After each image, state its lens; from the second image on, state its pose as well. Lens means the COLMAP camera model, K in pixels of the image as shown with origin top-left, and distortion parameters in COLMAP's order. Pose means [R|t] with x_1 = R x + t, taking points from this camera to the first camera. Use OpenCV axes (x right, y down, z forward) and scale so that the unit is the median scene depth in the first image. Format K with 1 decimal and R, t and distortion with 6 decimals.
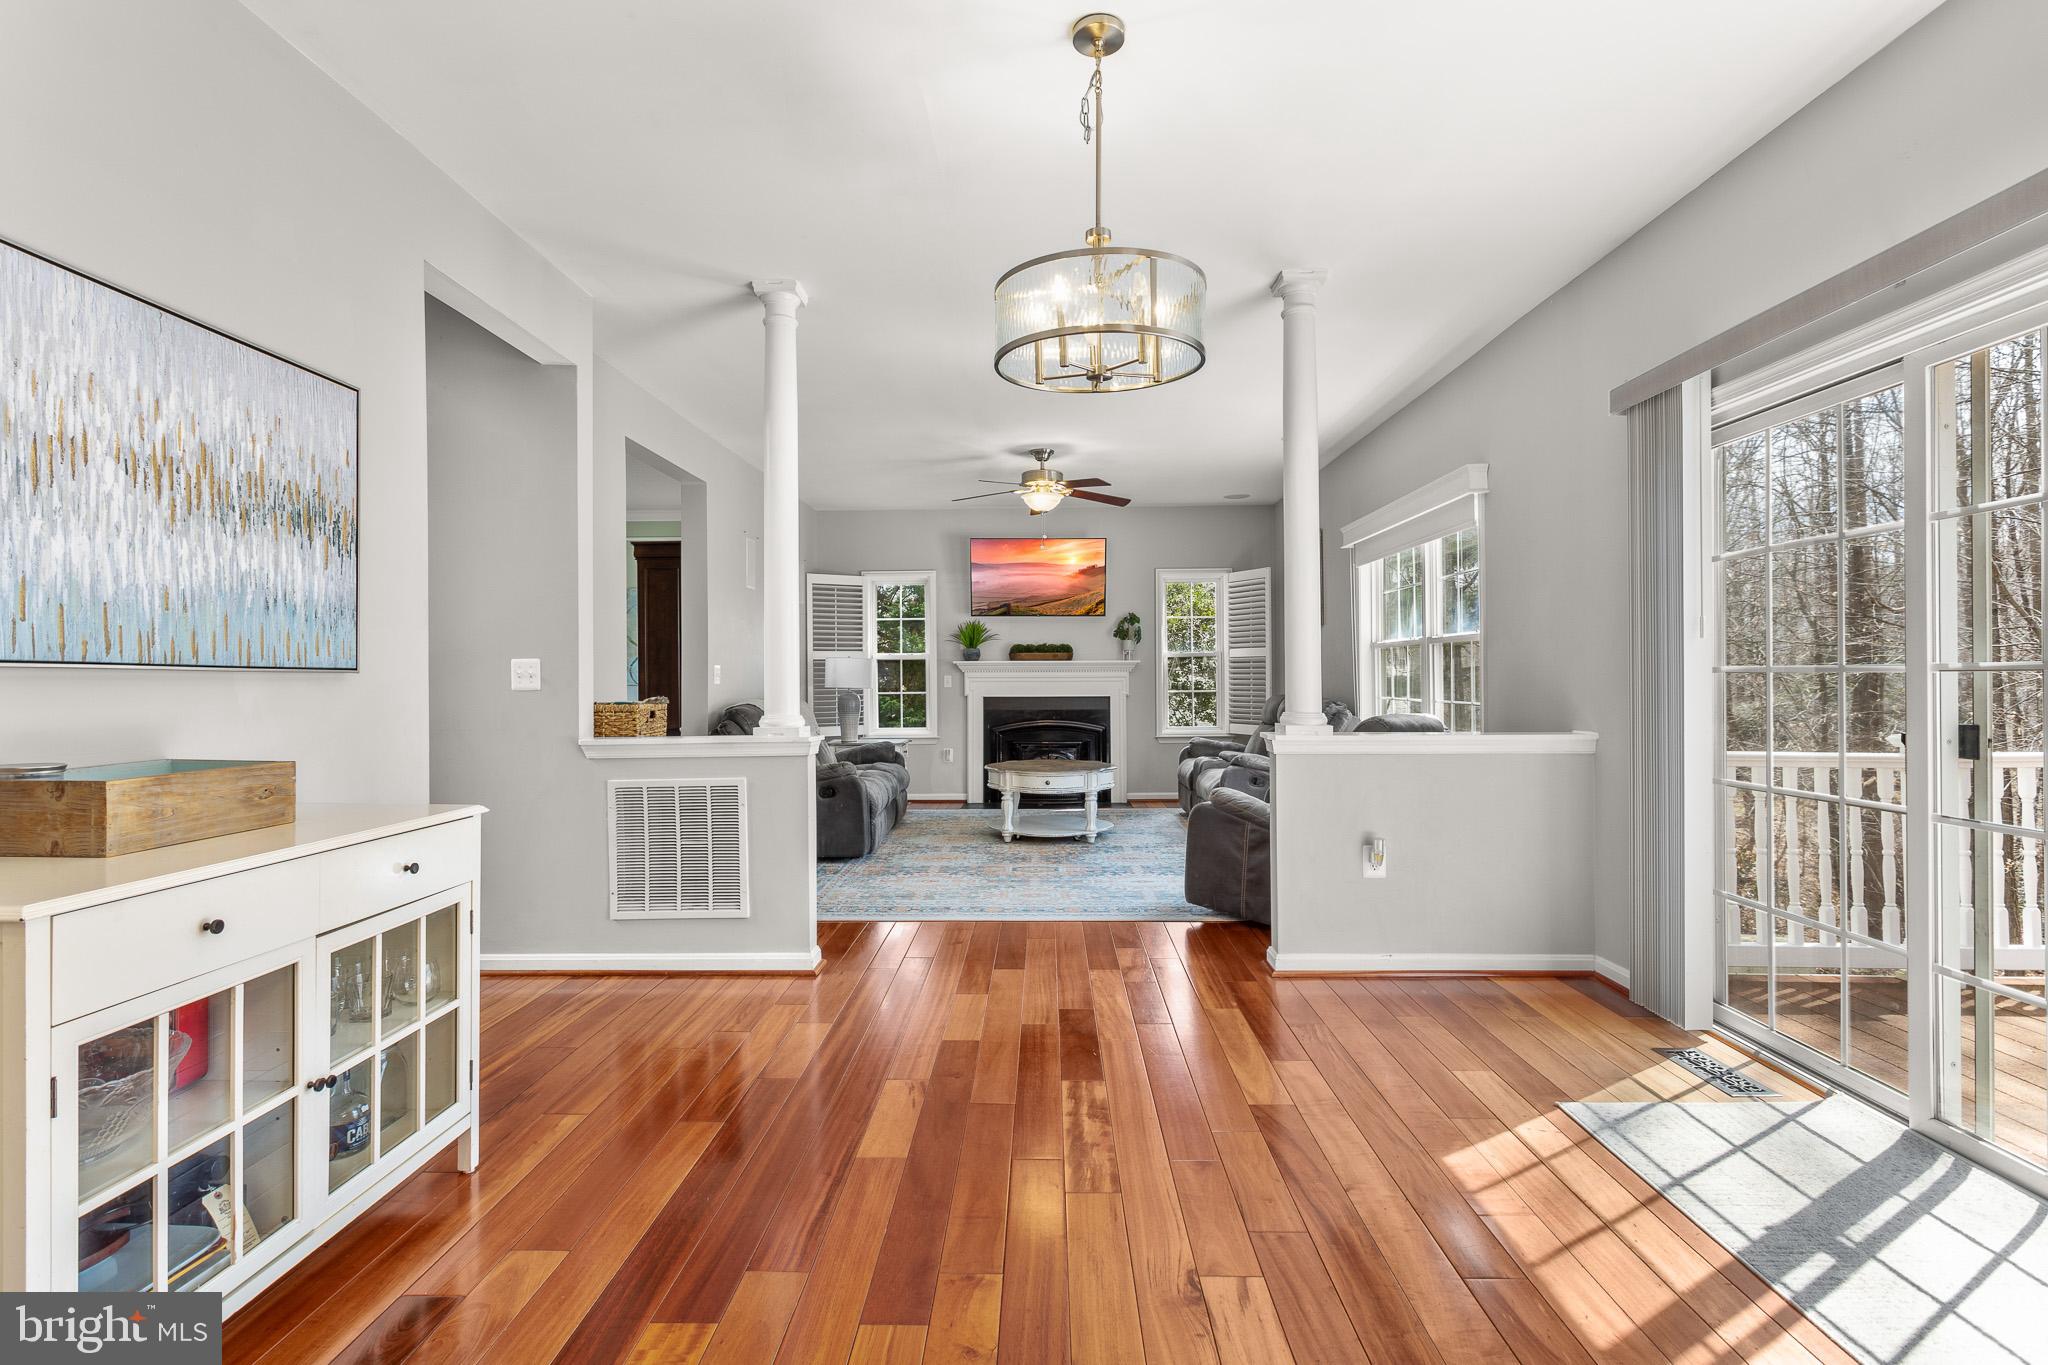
lens RADIAL K [[977.0, 0, 1025.5], [0, 977.0, 671.4], [0, 0, 1]] dist [-0.012038, 0.007700]
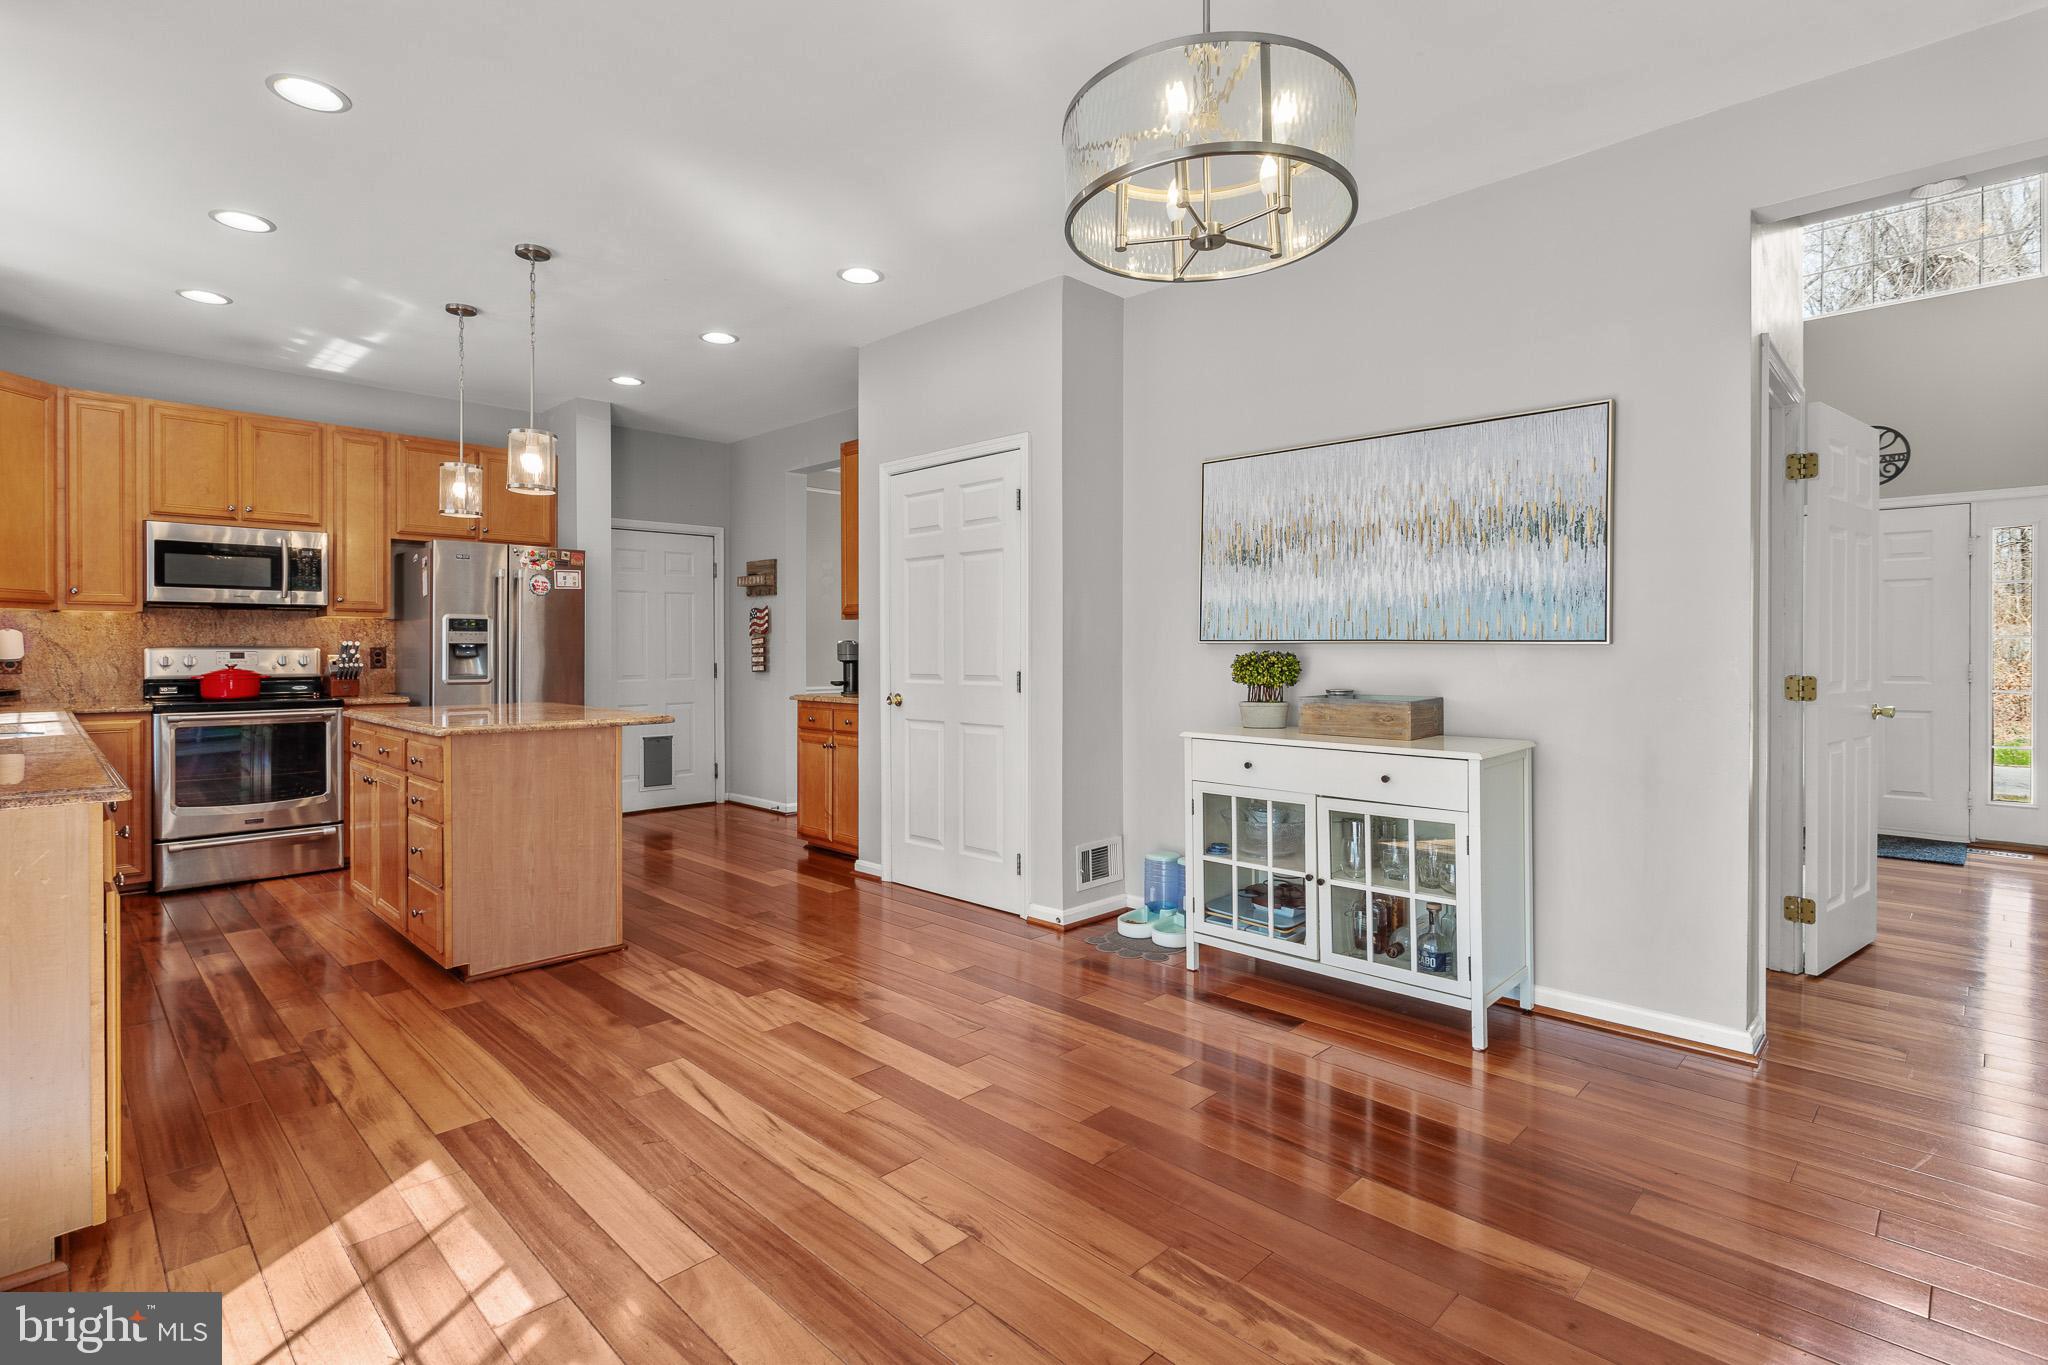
lens RADIAL K [[977.0, 0, 1010.6], [0, 977.0, 659.8], [0, 0, 1]] dist [-0.012038, 0.007700]
pose [[-0.695330, 0.013614, -0.718562, 0.819638], [0.007851, 0.999905, 0.011348, 0.001926], [0.718648, 0.002250, -0.695371, 1.626979]]
